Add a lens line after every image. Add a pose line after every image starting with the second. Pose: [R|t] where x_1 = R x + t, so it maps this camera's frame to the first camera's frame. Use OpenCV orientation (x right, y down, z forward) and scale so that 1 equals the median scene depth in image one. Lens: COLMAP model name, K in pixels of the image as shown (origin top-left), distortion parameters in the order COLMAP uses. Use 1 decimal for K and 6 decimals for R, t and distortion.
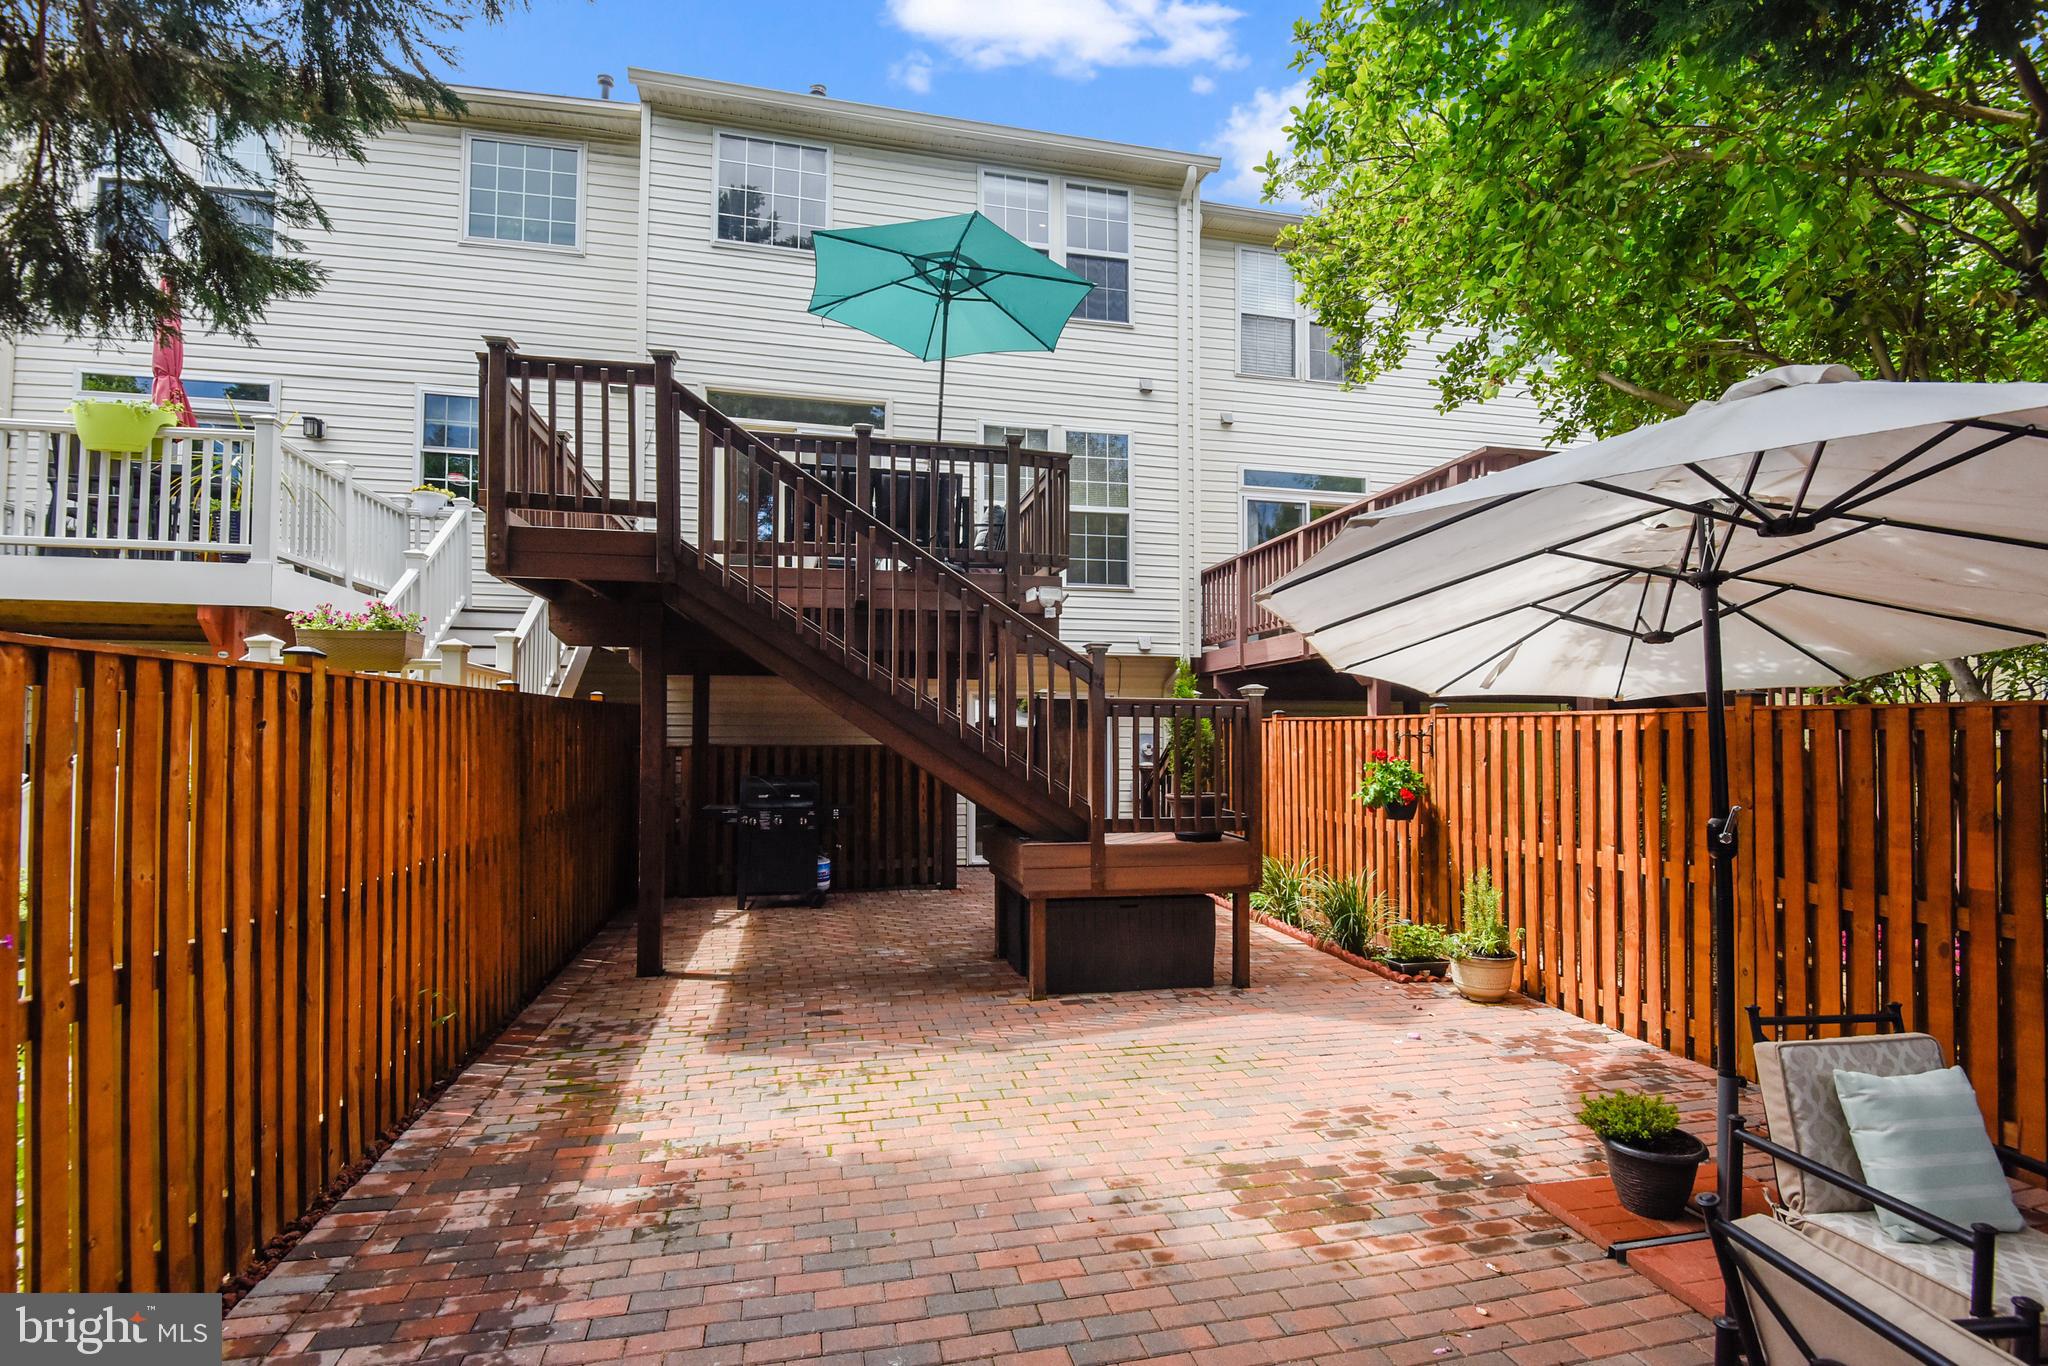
lens RADIAL K [[953.6, 0, 1038.5], [0, 953.6, 704.5], [0, 0, 1]] dist [0.031370, -0.046367]
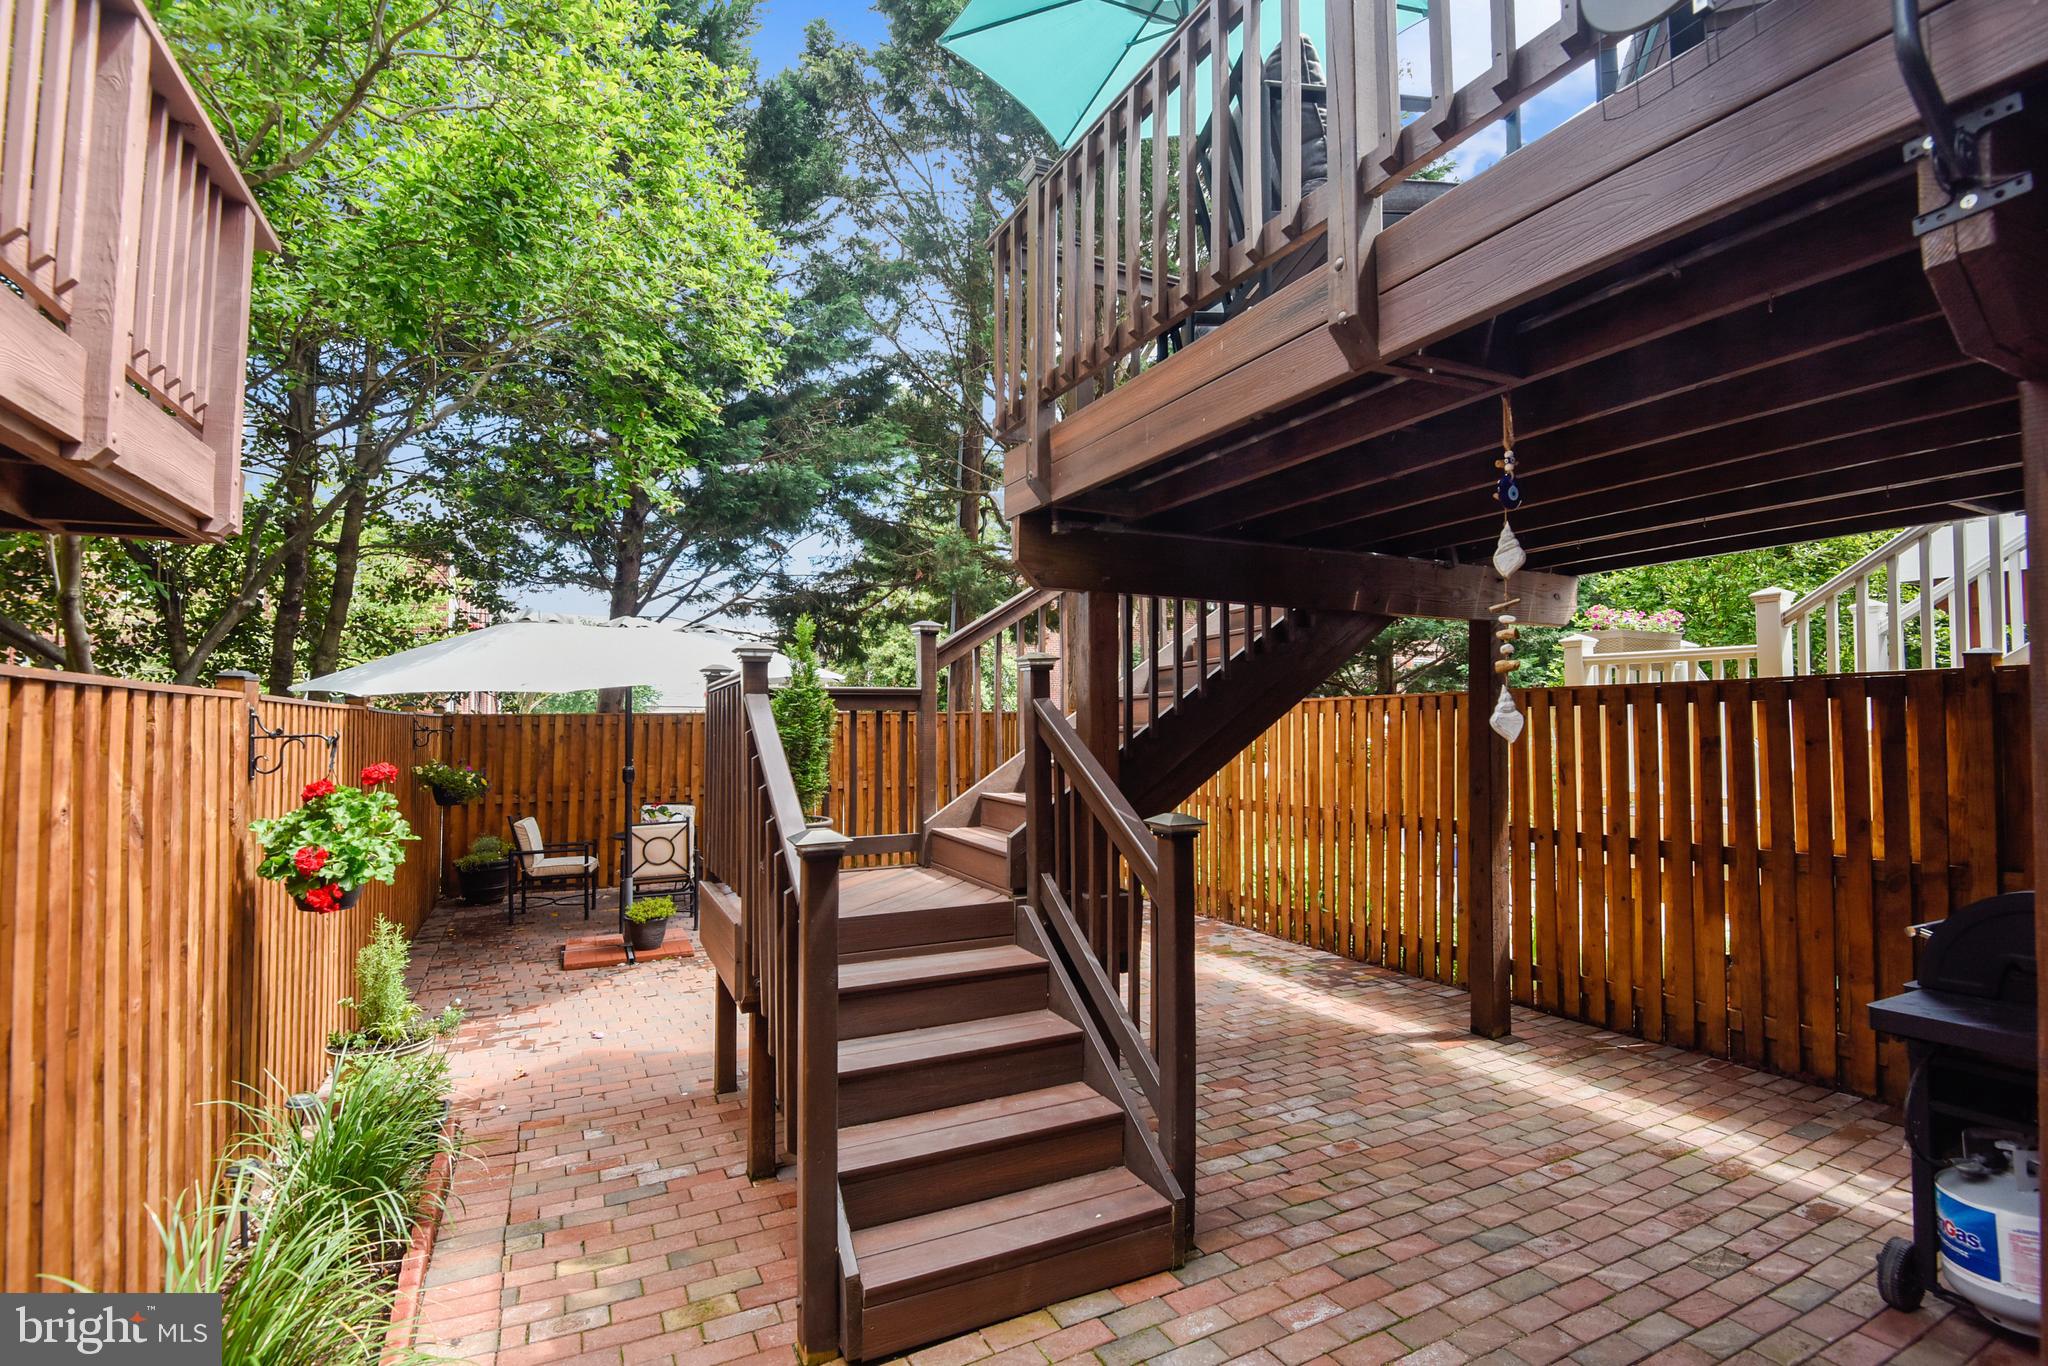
lens RADIAL K [[939.1, 0, 1021.4], [0, 939.1, 695.3], [0, 0, 1]] dist [0.001090, -0.014100]
pose [[-0.975679, -0.010429, -0.218957, 0.161182], [0.002948, 0.998153, -0.060677, 0.049245], [0.219186, -0.059846, -0.973846, 1.821614]]
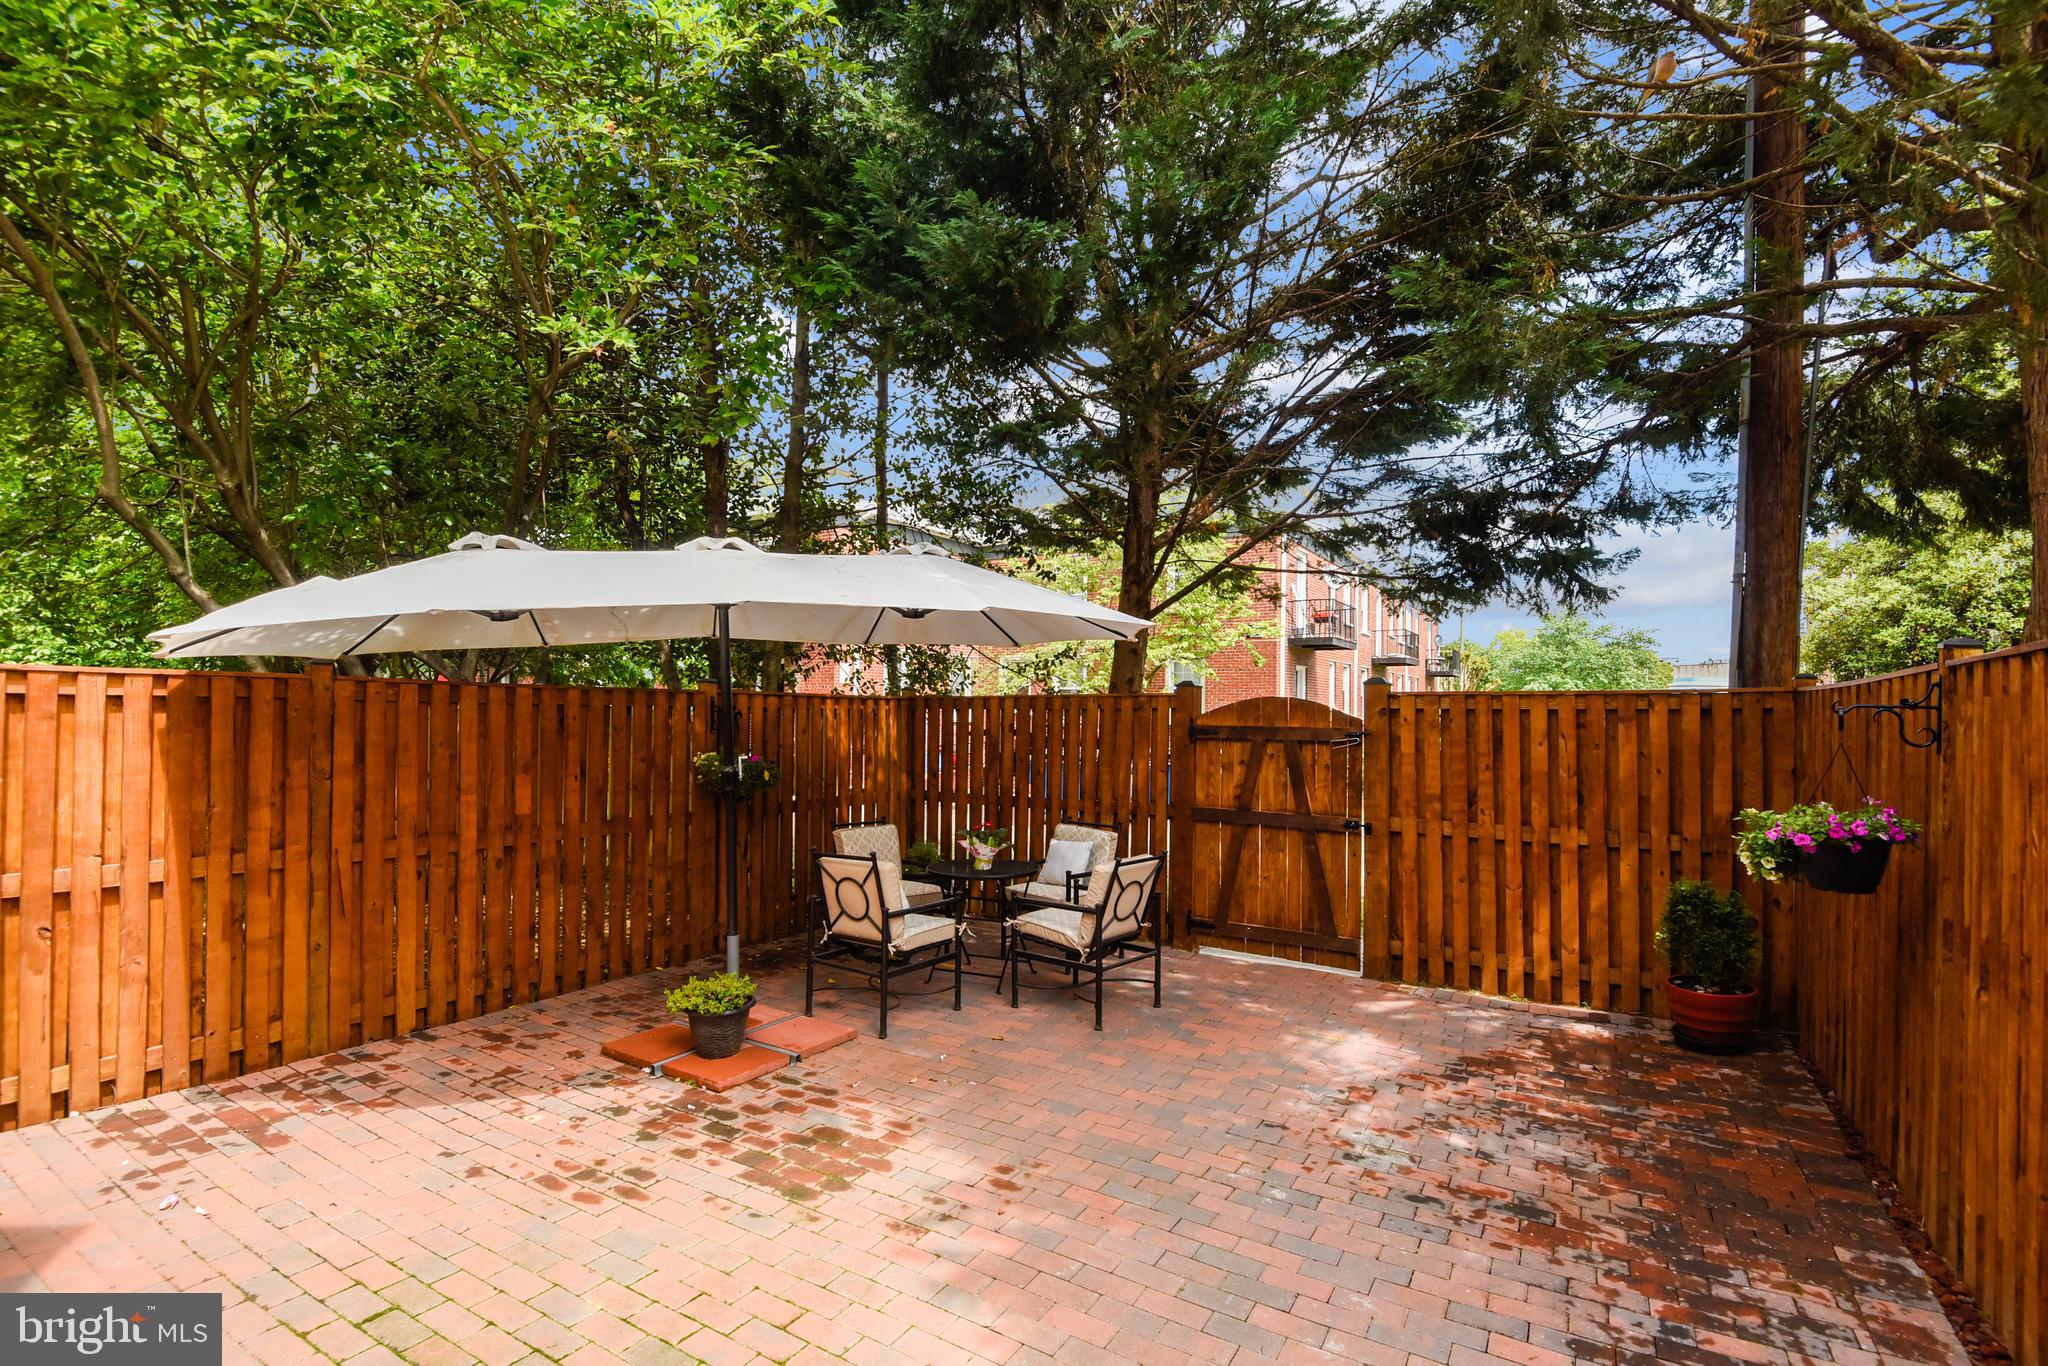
lens RADIAL K [[939.1, 0, 1021.4], [0, 939.1, 695.3], [0, 0, 1]] dist [0.001090, -0.014100]
pose [[-0.700512, 0.003155, 0.713634, -0.352057], [-0.035426, 0.998604, -0.039190, 0.027537], [-0.712761, -0.052734, -0.699422, 0.921680]]
